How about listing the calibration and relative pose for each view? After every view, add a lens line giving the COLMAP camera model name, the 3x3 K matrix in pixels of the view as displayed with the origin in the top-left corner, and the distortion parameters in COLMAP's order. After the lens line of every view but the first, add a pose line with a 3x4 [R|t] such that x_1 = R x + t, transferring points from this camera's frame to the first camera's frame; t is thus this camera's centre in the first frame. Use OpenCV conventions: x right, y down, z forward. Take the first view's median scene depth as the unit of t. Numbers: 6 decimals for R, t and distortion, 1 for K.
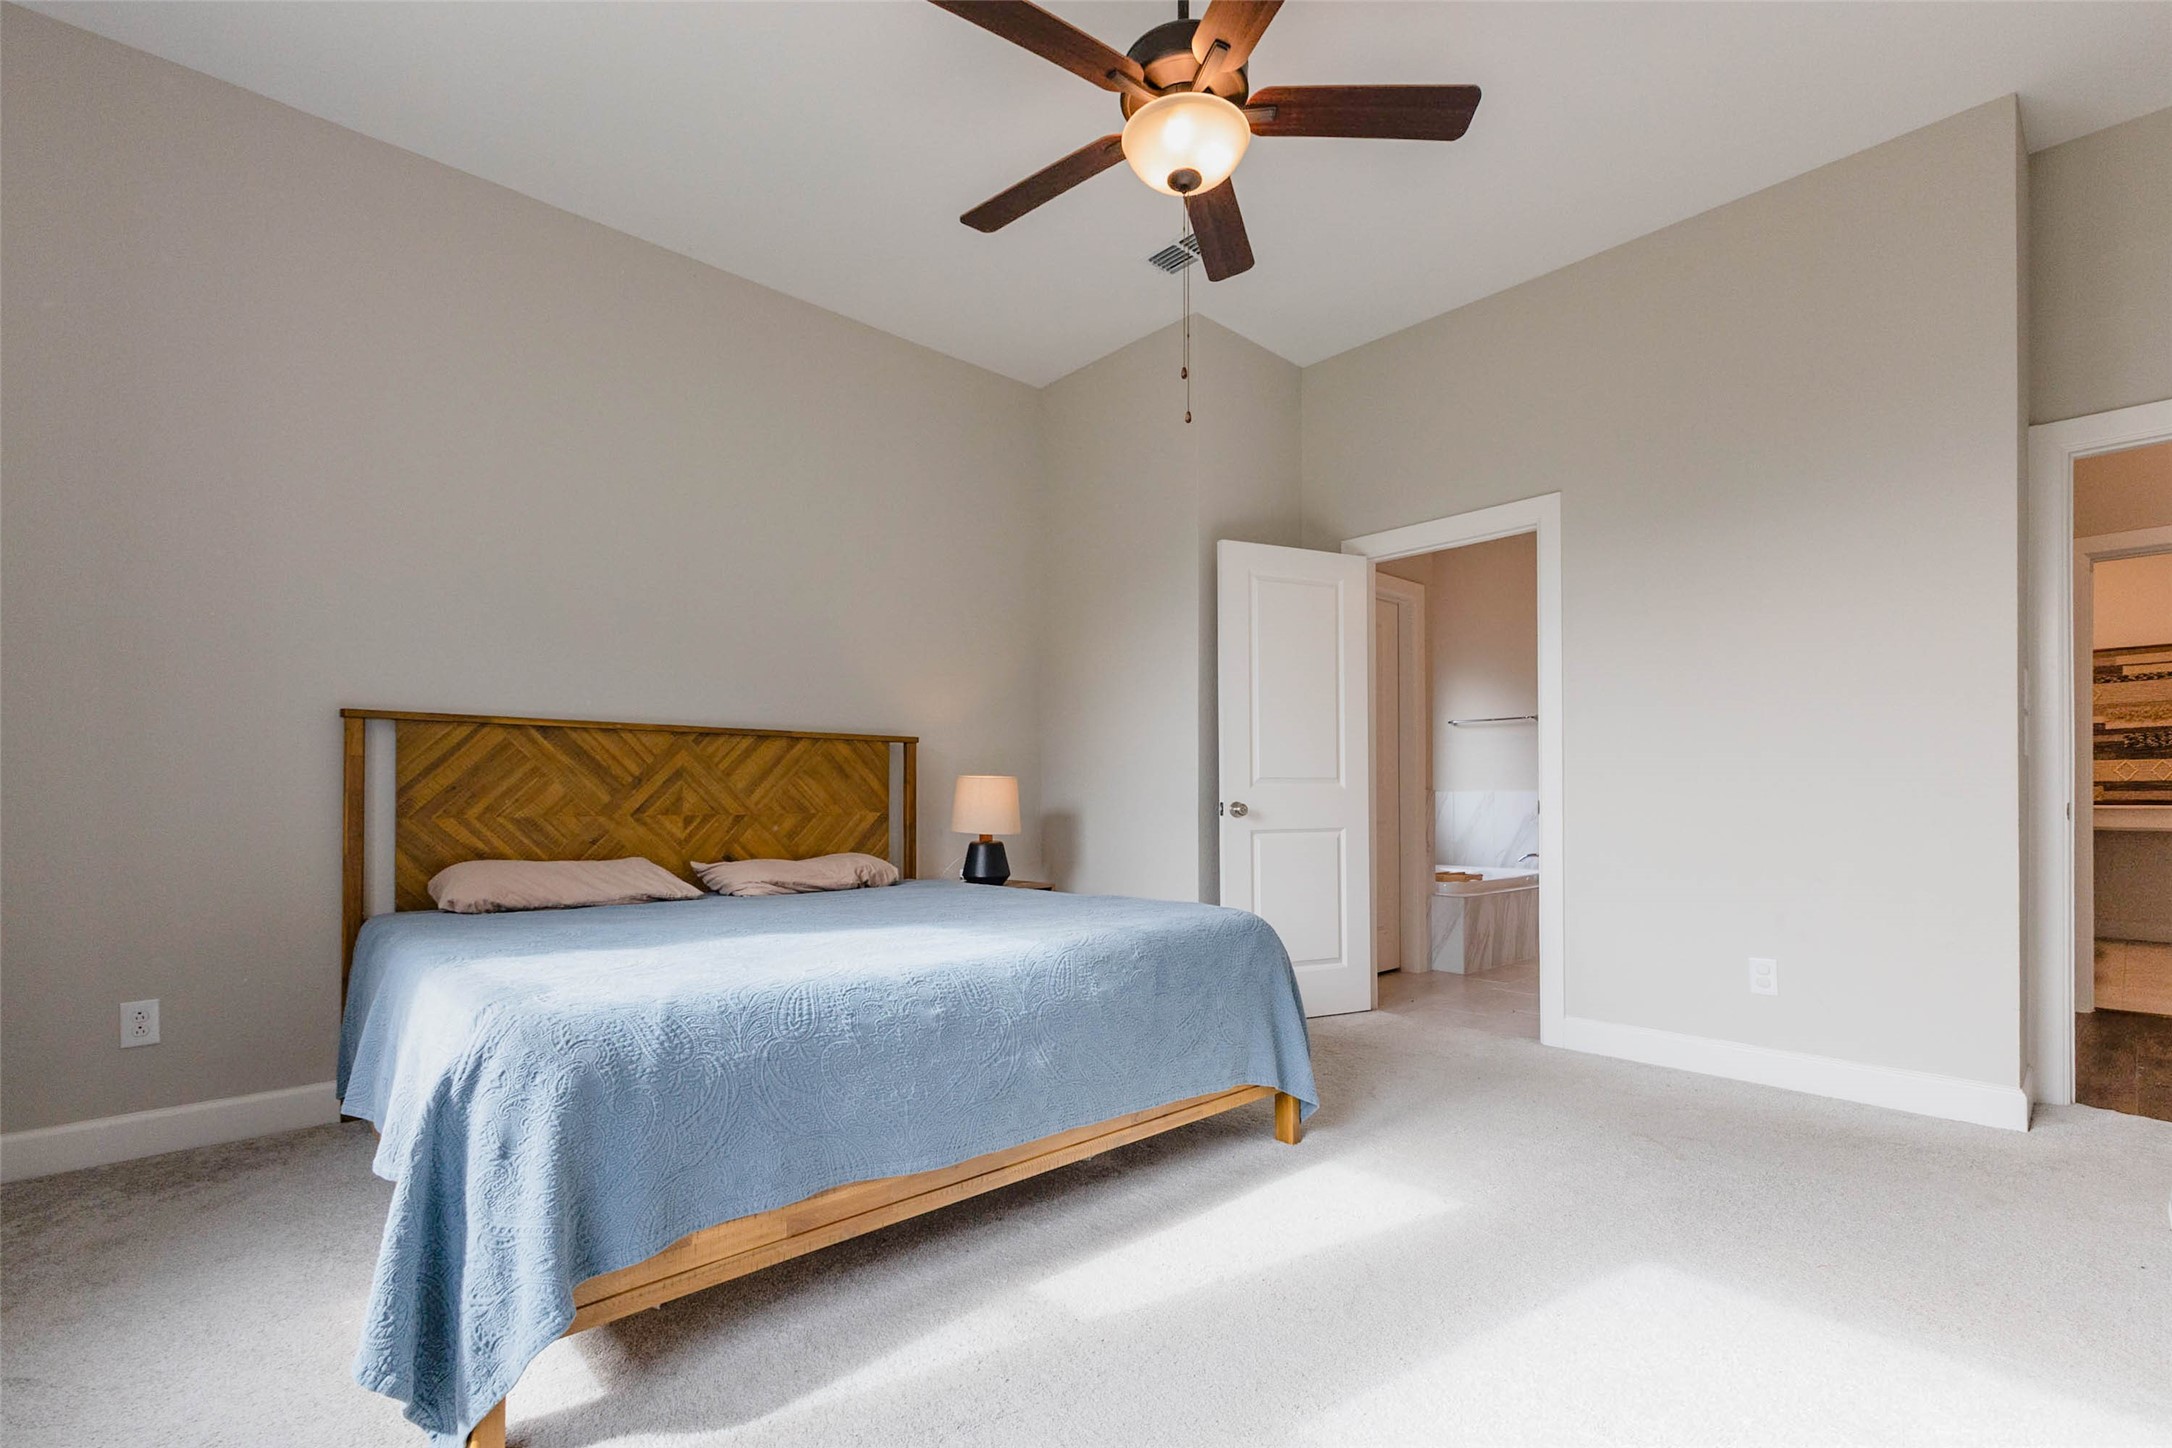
lens RADIAL K [[960.6, 0, 1097.3], [0, 960.6, 798.9], [0, 0, 1]] dist [0.014705, 0.000324]
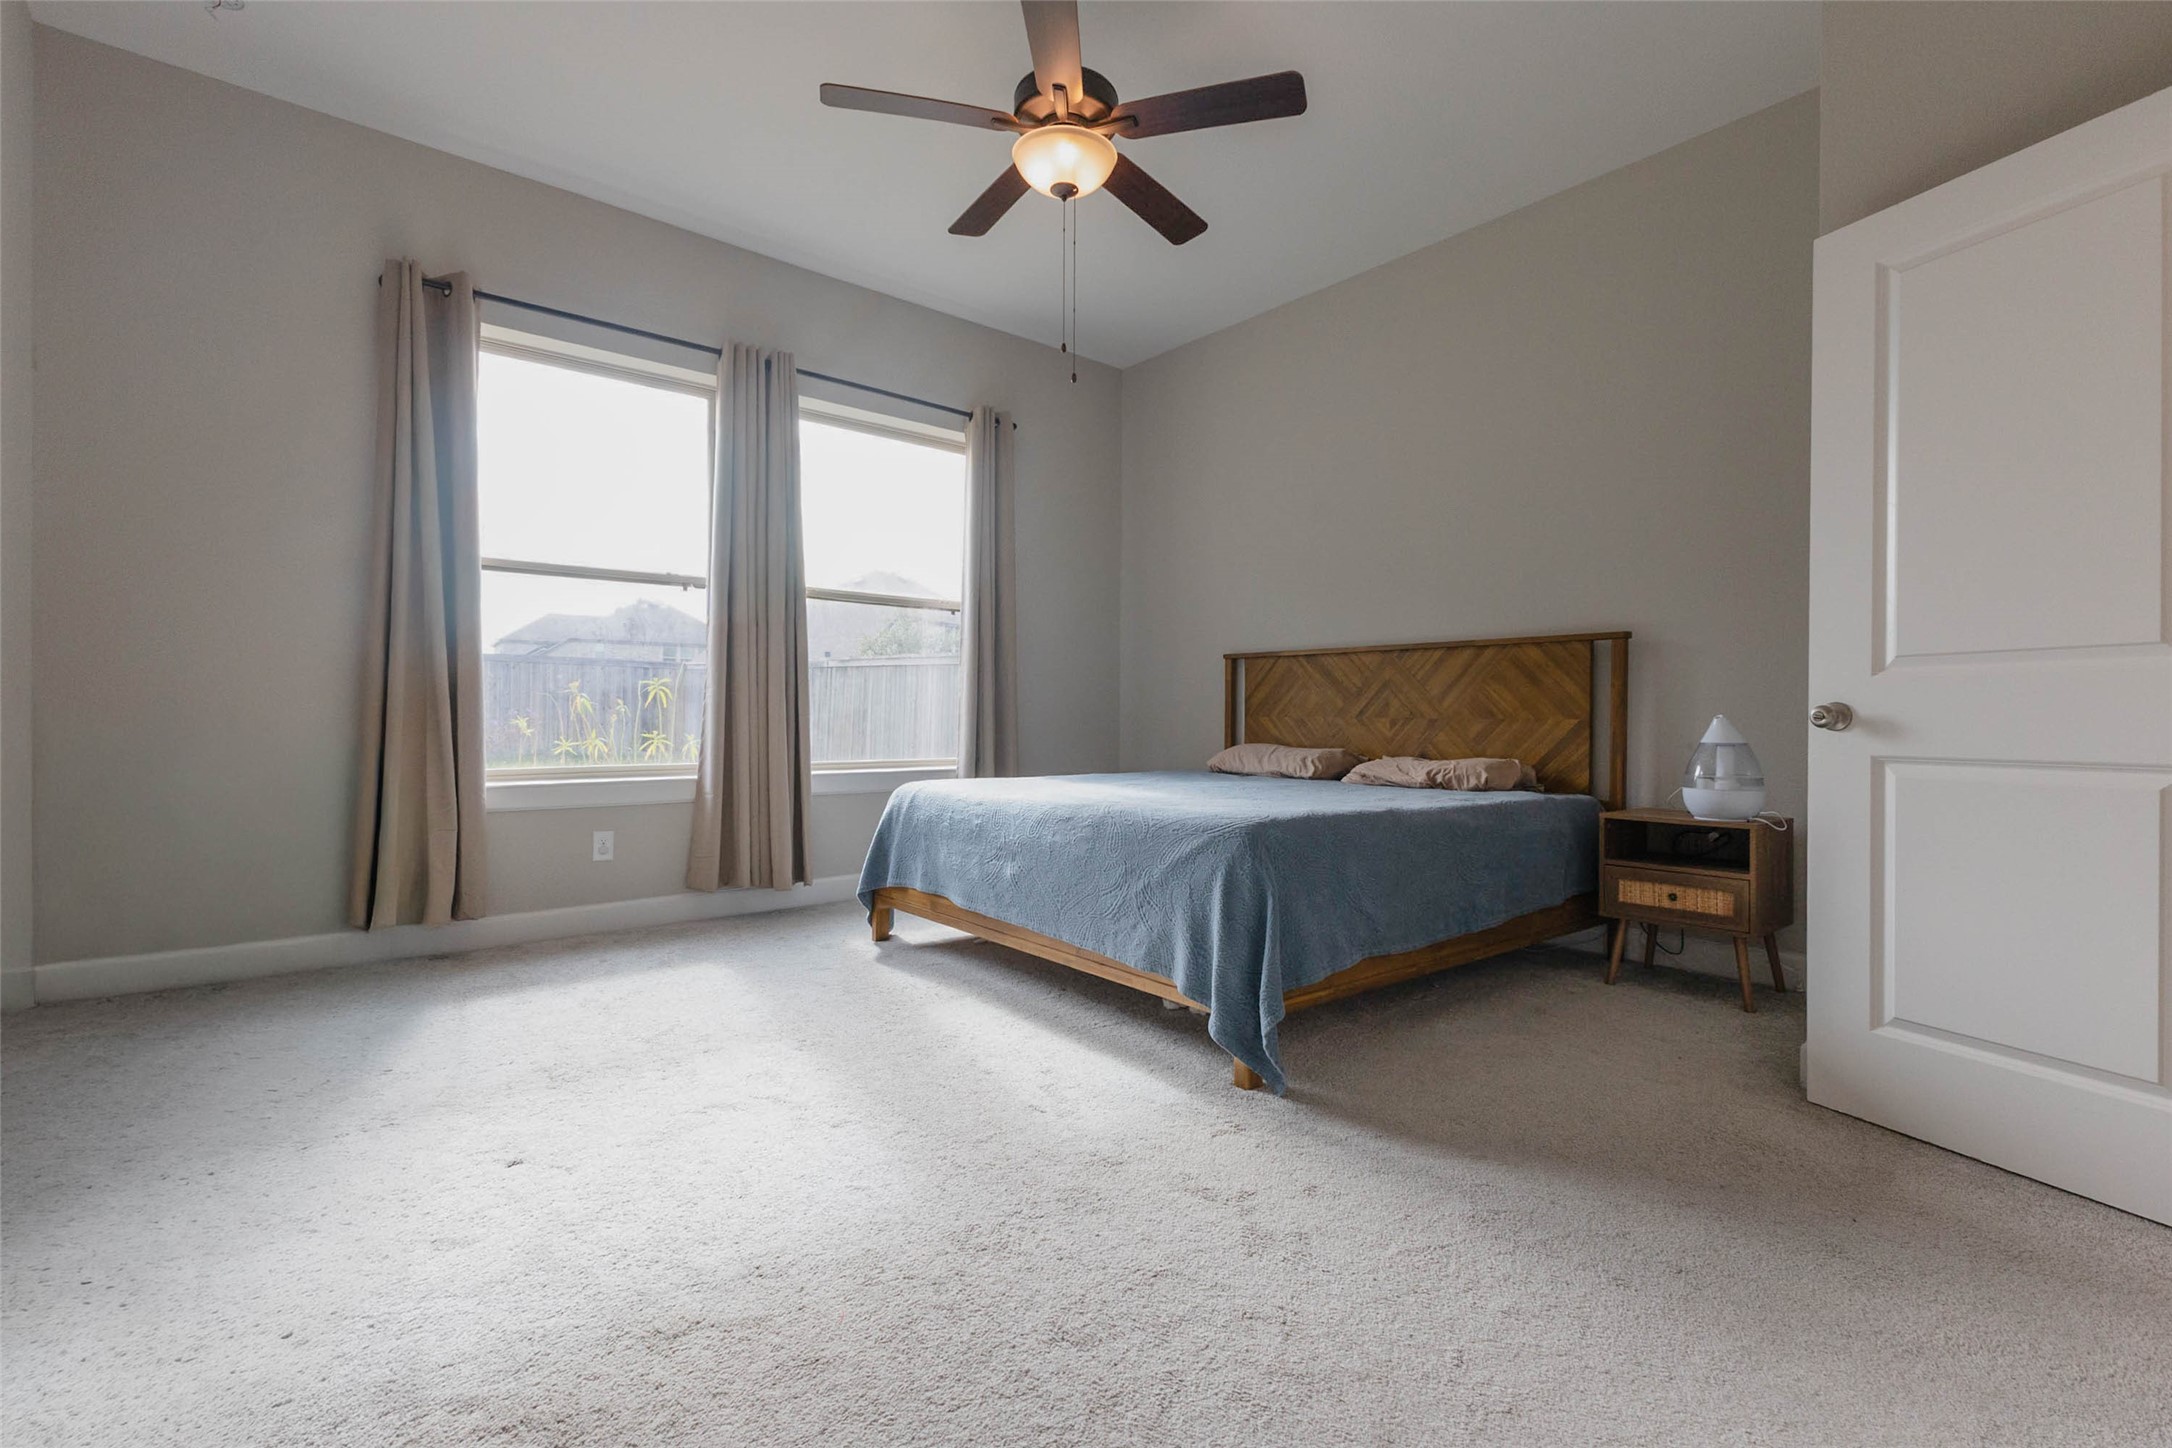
lens RADIAL K [[960.6, 0, 1088.0], [0, 960.6, 715.8], [0, 0, 1]] dist [0.014705, 0.000324]
pose [[-0.043020, 0.002239, -0.999072, 0.809423], [-0.008159, 0.999963, 0.002592, 0.014010], [0.999041, 0.008263, -0.043000, 0.668321]]
